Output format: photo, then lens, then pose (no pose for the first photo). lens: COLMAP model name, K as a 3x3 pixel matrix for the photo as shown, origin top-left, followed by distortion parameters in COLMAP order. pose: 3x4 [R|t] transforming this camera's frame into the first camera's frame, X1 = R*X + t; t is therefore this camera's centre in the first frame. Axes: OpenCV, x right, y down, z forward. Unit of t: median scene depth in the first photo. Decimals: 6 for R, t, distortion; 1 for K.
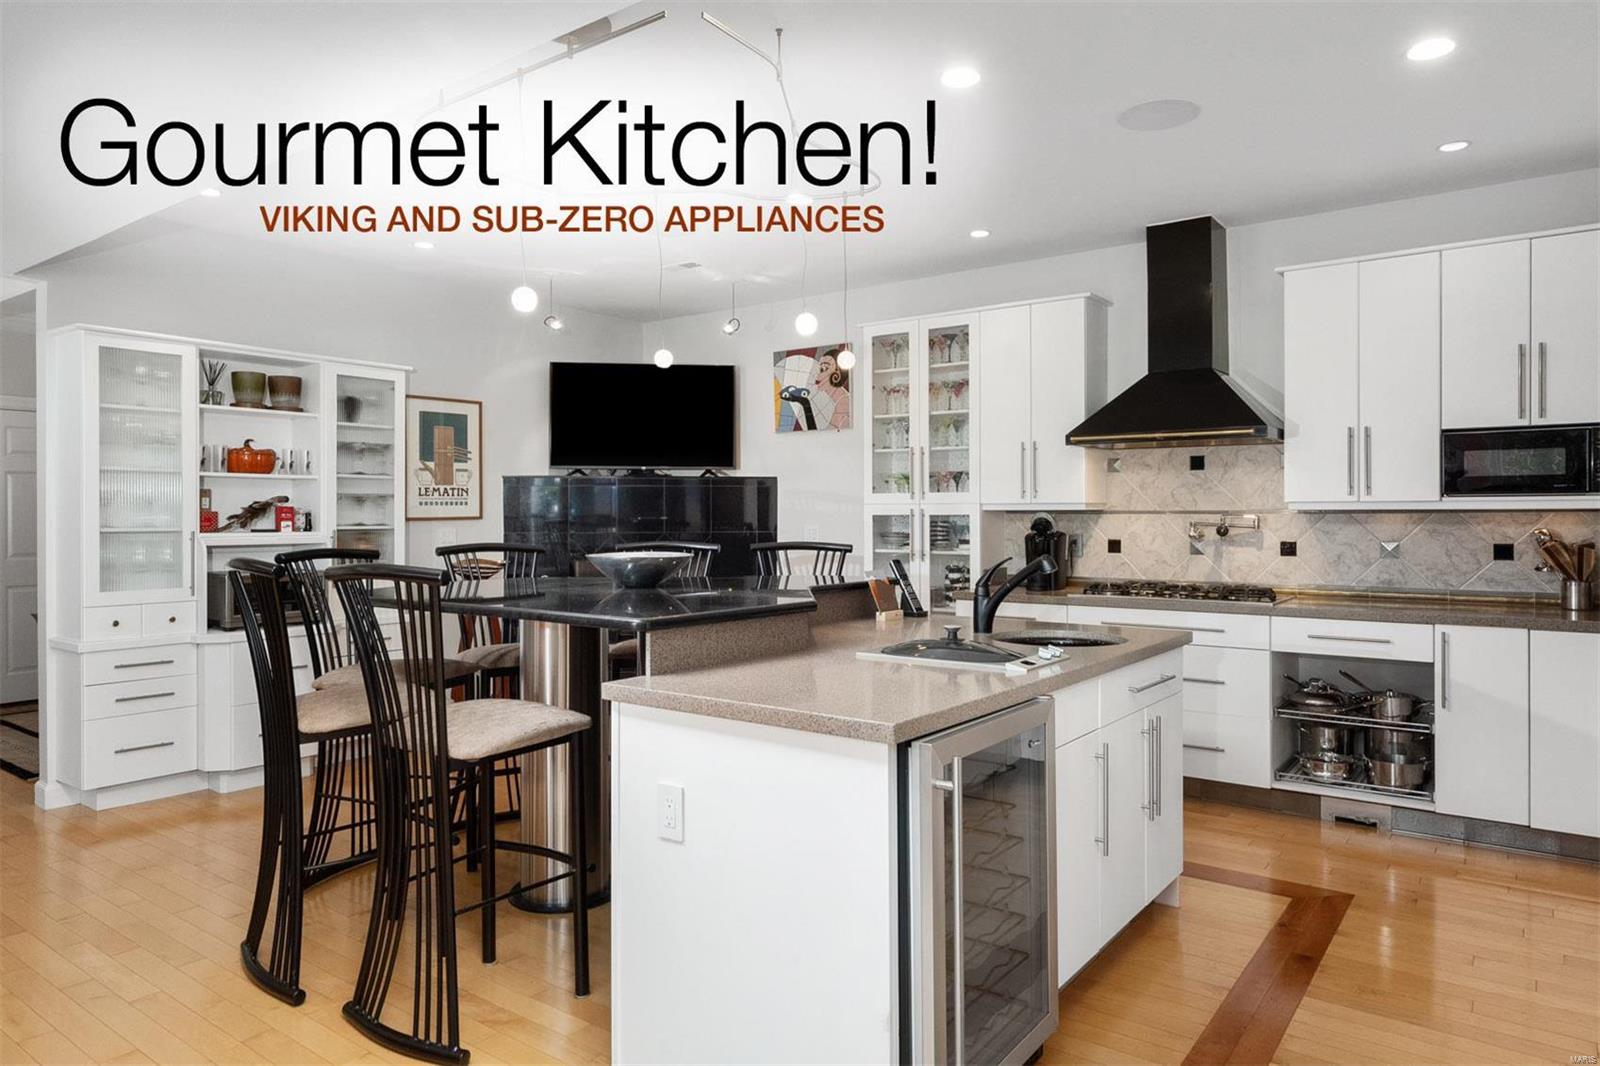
lens RADIAL K [[938.5, 0, 807.8], [0, 938.5, 522.3], [0, 0, 1]] dist [0.004301, -0.000300]
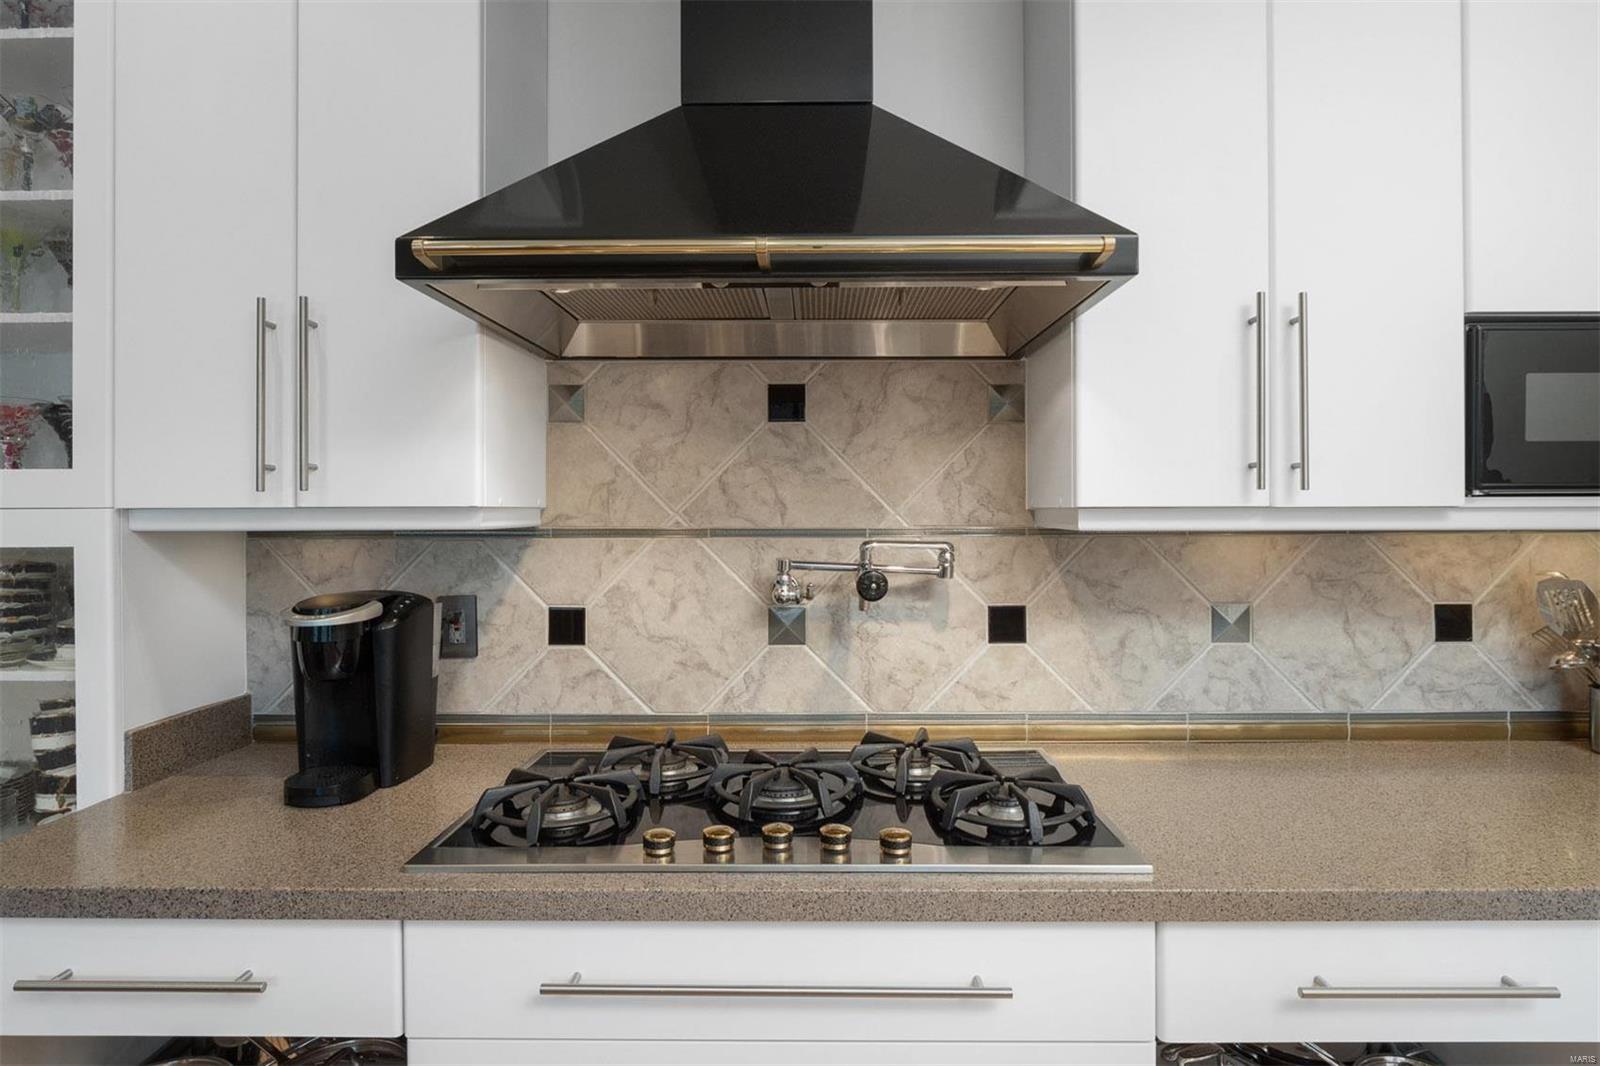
lens RADIAL K [[811.7, 0, 800.1], [0, 811.7, 516.9], [0, 0, 1]] dist [-0.001853, -0.000382]
pose [[0.797700, -0.004002, 0.603041, 0.224810], [0.007662, 0.999965, -0.003500, -0.016298], [-0.603005, 0.007412, 0.797703, 0.746836]]
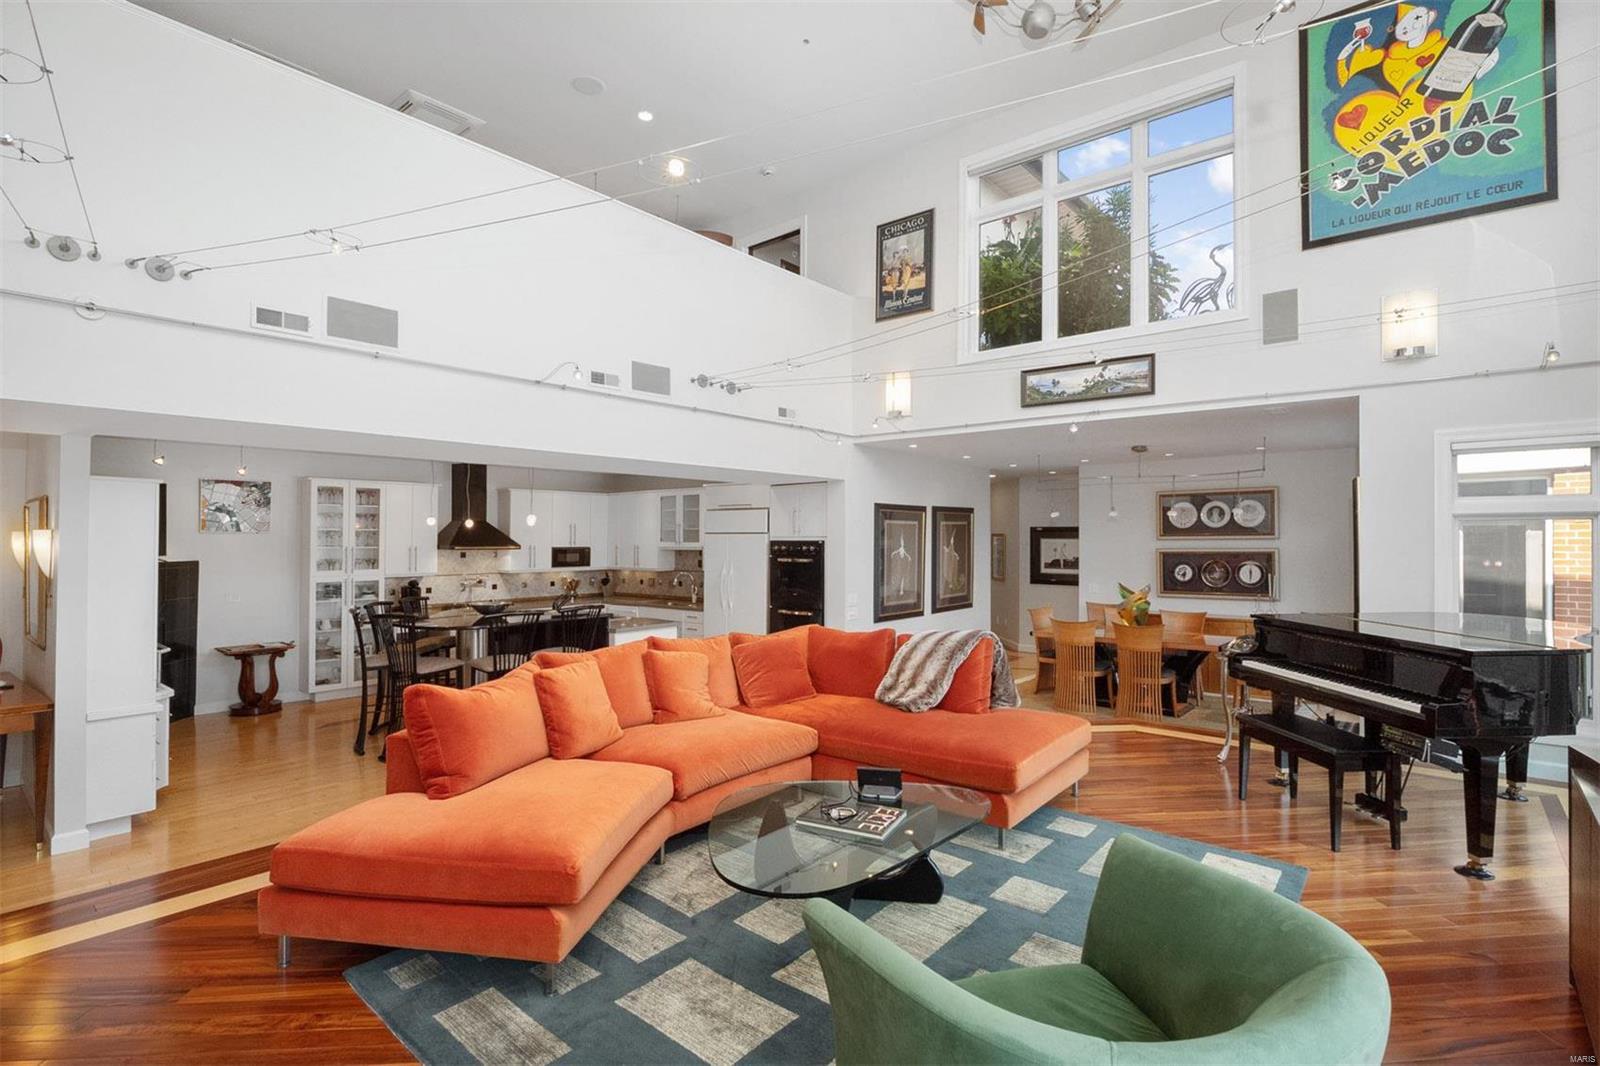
lens RADIAL K [[764.5, 0, 804.4], [0, 764.5, 528.8], [0, 0, 1]] dist [-0.017023, 0.000556]
pose [[0.047994, 0.013218, 0.998760, -1.603874], [0.016513, 0.999765, -0.014025, -0.091626], [-0.998711, 0.017166, 0.047765, -0.010754]]
